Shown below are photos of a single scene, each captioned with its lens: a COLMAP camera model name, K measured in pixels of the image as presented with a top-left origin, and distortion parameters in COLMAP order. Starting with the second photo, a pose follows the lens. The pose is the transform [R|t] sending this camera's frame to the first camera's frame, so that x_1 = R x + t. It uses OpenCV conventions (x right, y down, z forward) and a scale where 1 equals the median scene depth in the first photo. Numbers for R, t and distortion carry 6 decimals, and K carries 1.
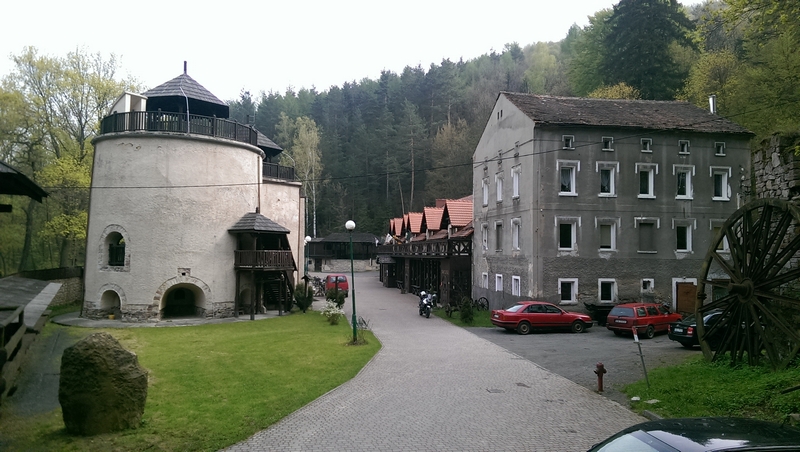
lens RADIAL K [[558.8, 0, 403.1], [0, 558.8, 224.4], [0, 0, 1]] dist [0.048566, -0.039180]
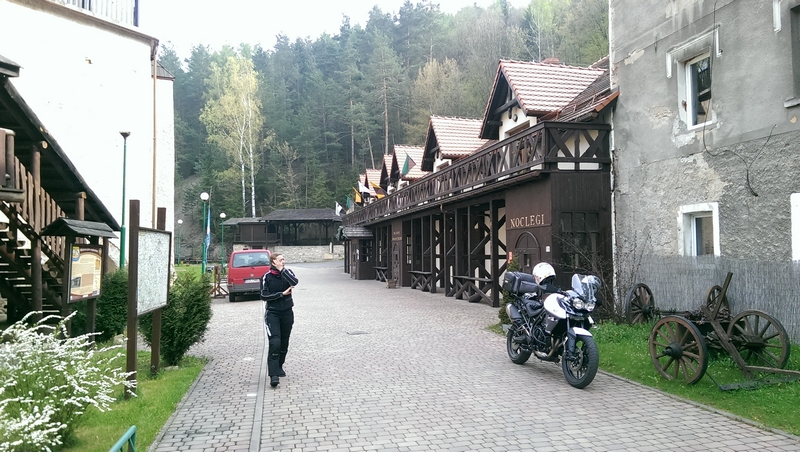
lens RADIAL K [[558.8, 0, 403.0], [0, 558.8, 226.7], [0, 0, 1]] dist [0.048566, -0.039180]
pose [[0.997727, -0.016836, 0.065250, -0.033723], [0.016573, 0.999852, 0.004572, 0.100190], [-0.065317, -0.003480, 0.997858, 0.755079]]
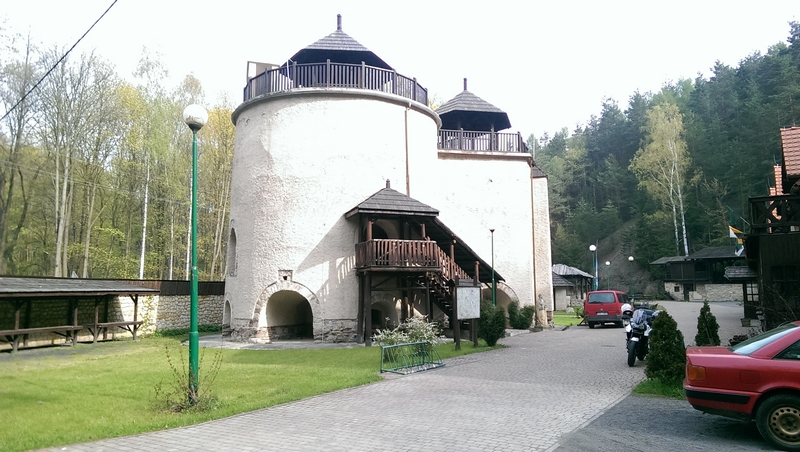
lens RADIAL K [[558.8, 0, 400.0], [0, 558.8, 226.8], [0, 0, 1]] dist [0.048566, -0.039180]
pose [[0.737439, -0.092334, -0.669072, 0.199510], [0.047540, 0.995250, -0.084950, 0.086839], [0.673738, 0.030838, 0.738326, 0.539336]]
